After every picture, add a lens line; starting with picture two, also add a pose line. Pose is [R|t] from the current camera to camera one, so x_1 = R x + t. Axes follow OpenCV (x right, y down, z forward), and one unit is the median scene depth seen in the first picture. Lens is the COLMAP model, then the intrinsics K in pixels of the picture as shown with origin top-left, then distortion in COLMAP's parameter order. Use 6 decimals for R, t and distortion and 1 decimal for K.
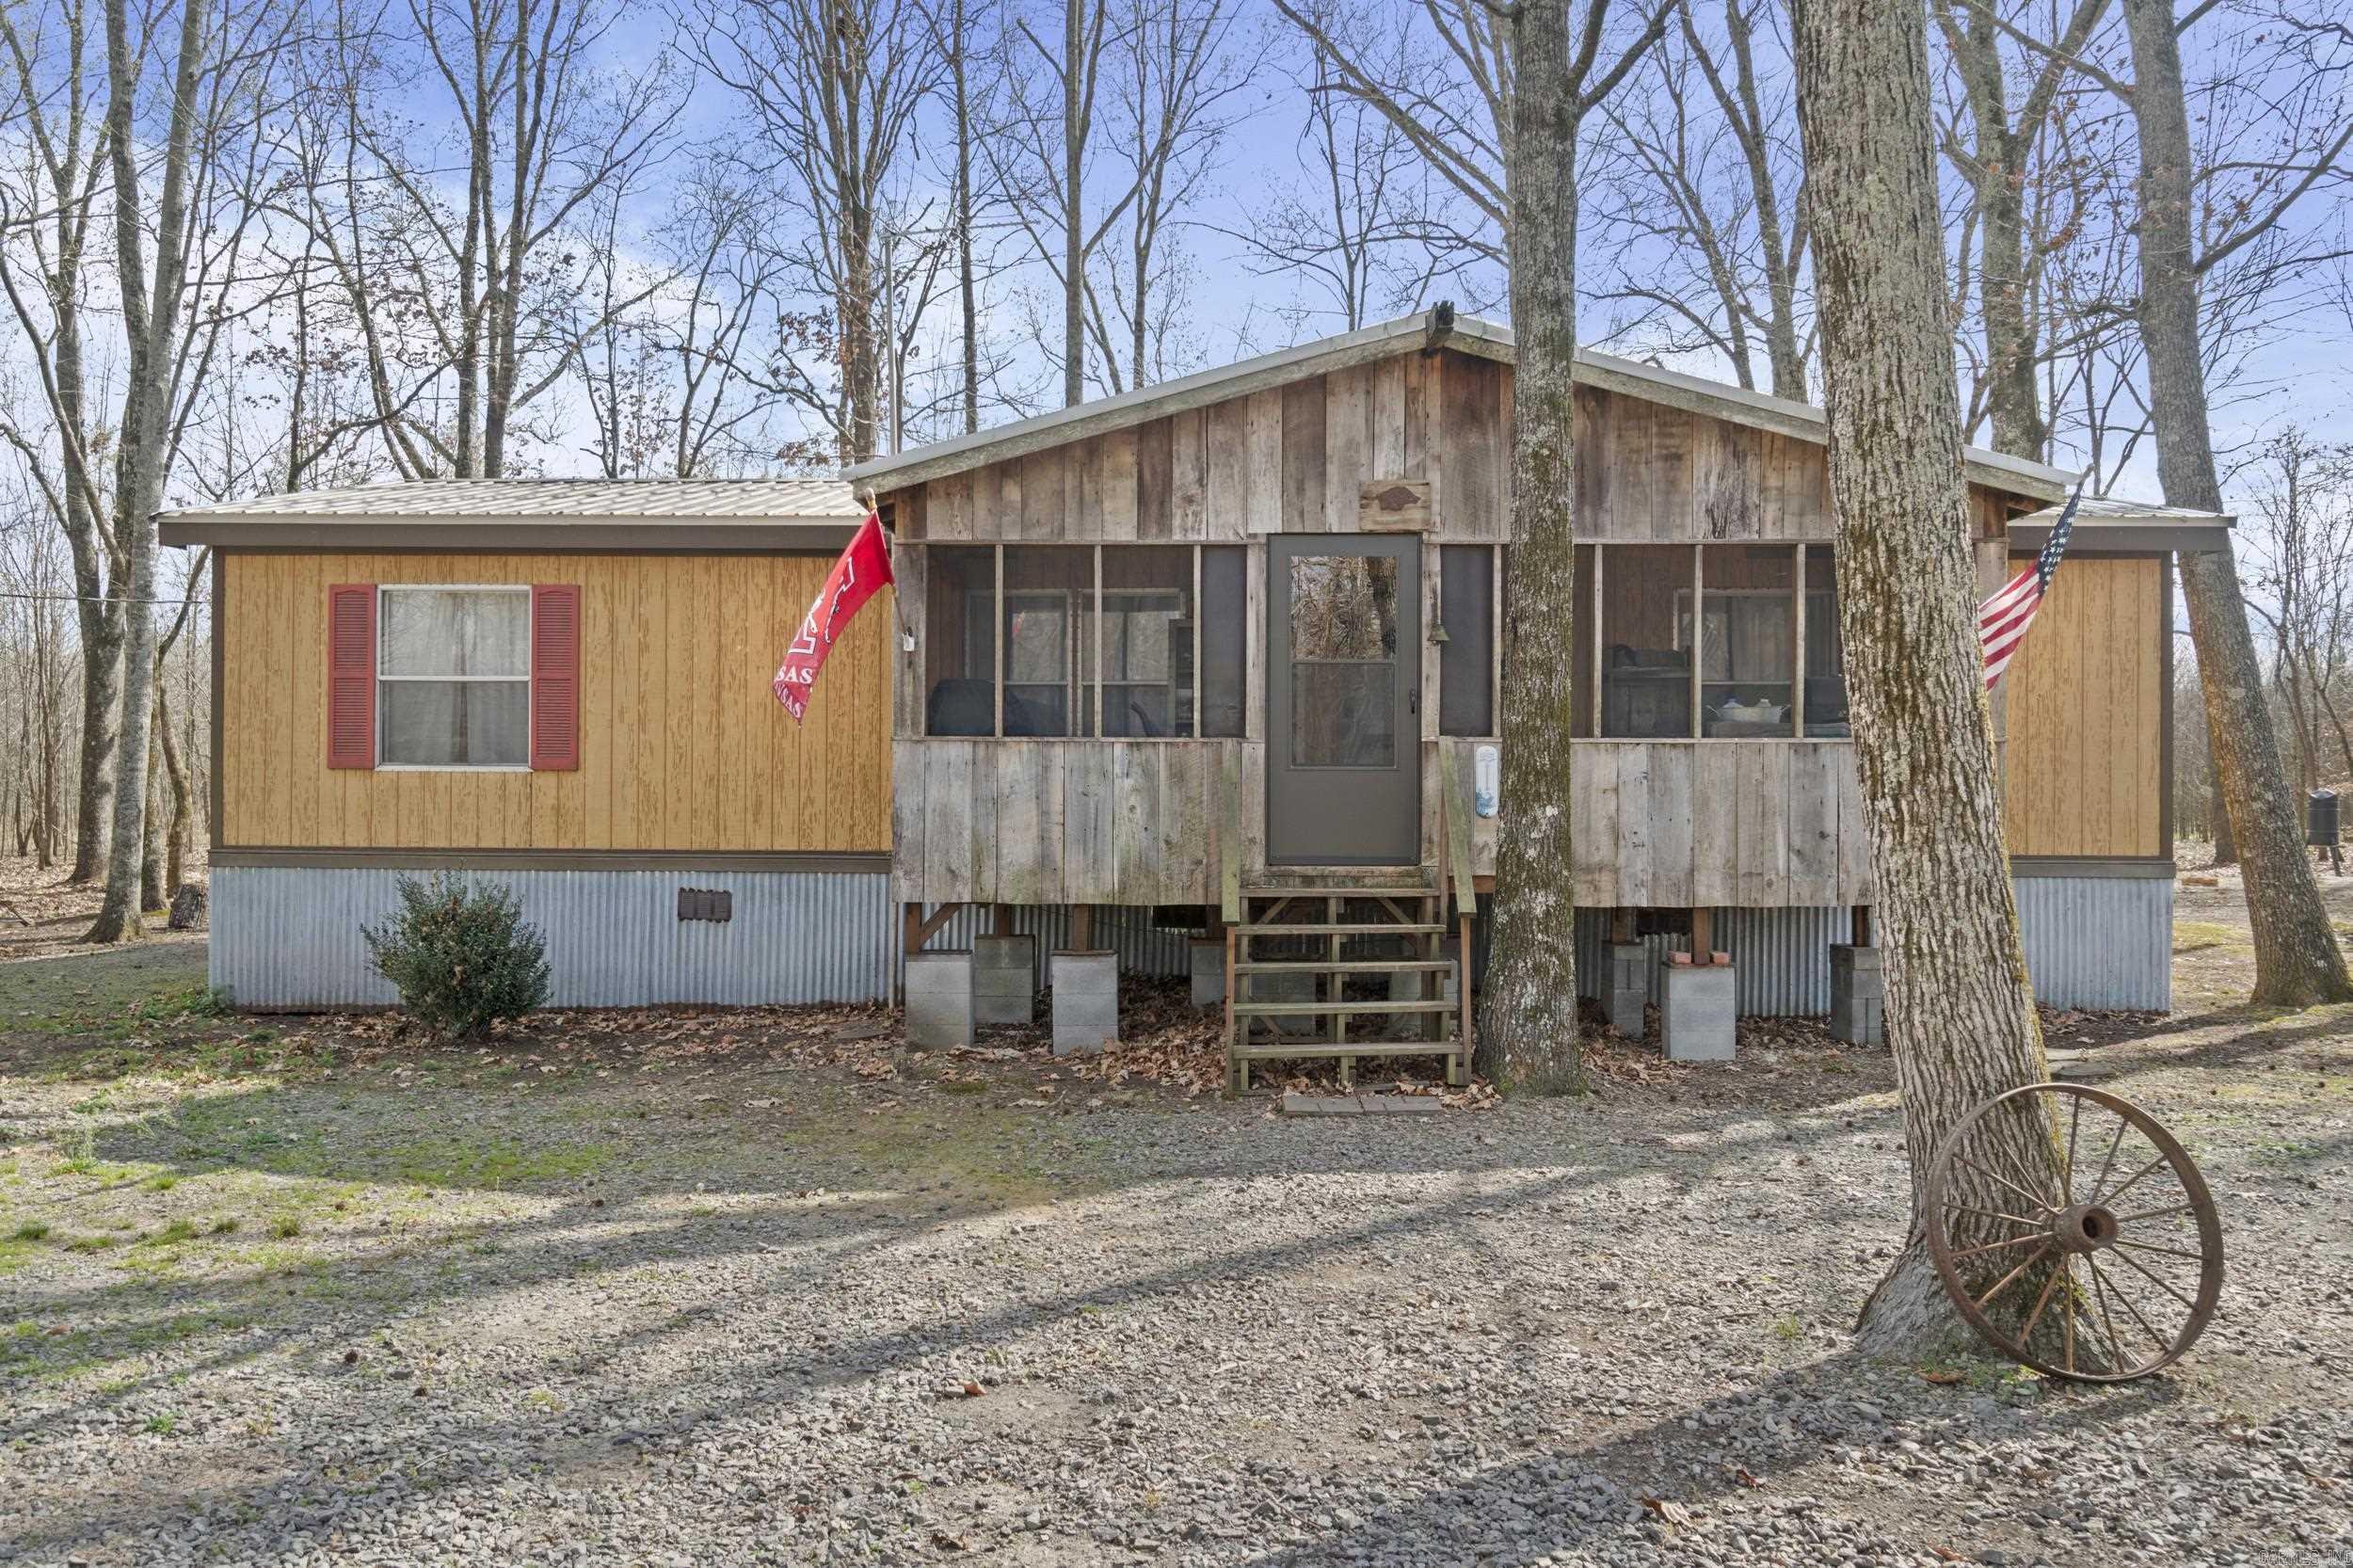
lens RADIAL K [[1837.4, 0, 1169.6], [0, 1837.4, 777.6], [0, 0, 1]] dist [-0.000354, -0.002373]
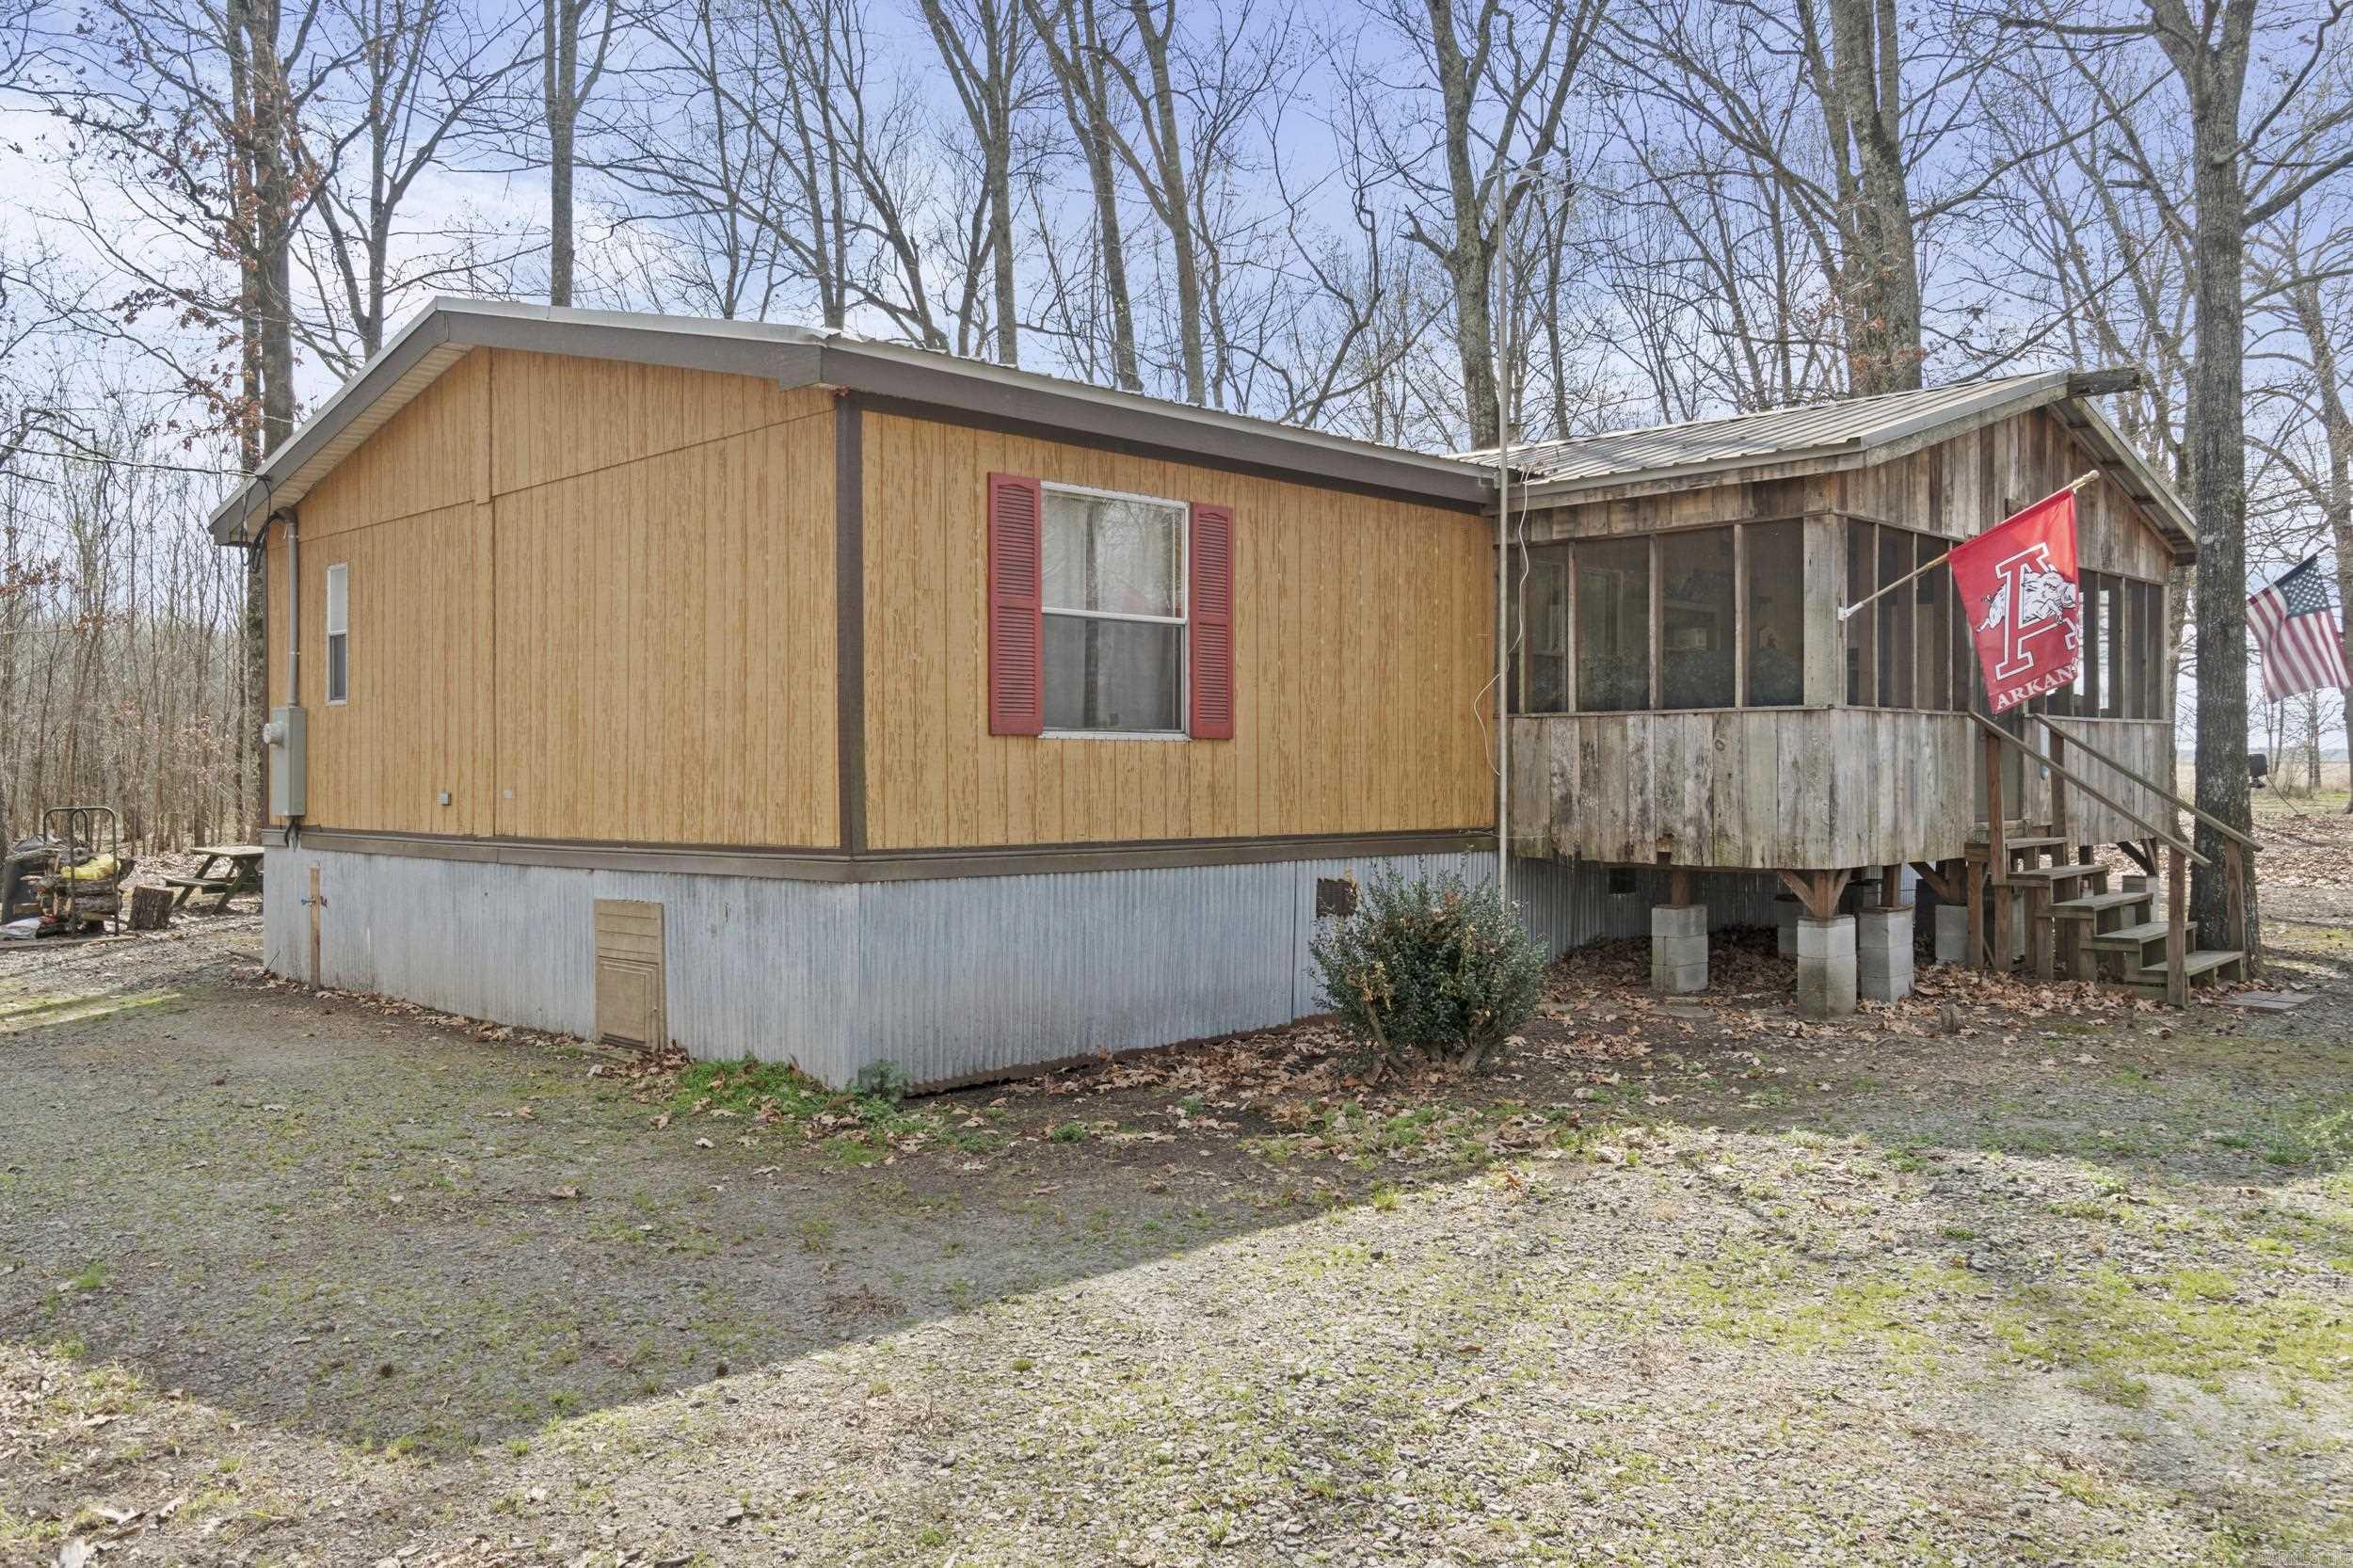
lens RADIAL K [[1837.4, 0, 1174.5], [0, 1837.4, 773.7], [0, 0, 1]] dist [-0.000354, -0.002373]
pose [[0.685437, -0.009243, 0.728073, -0.919784], [0.006071, 0.999957, 0.006979, 0.005312], [-0.728106, -0.000363, 0.685464, 0.466970]]
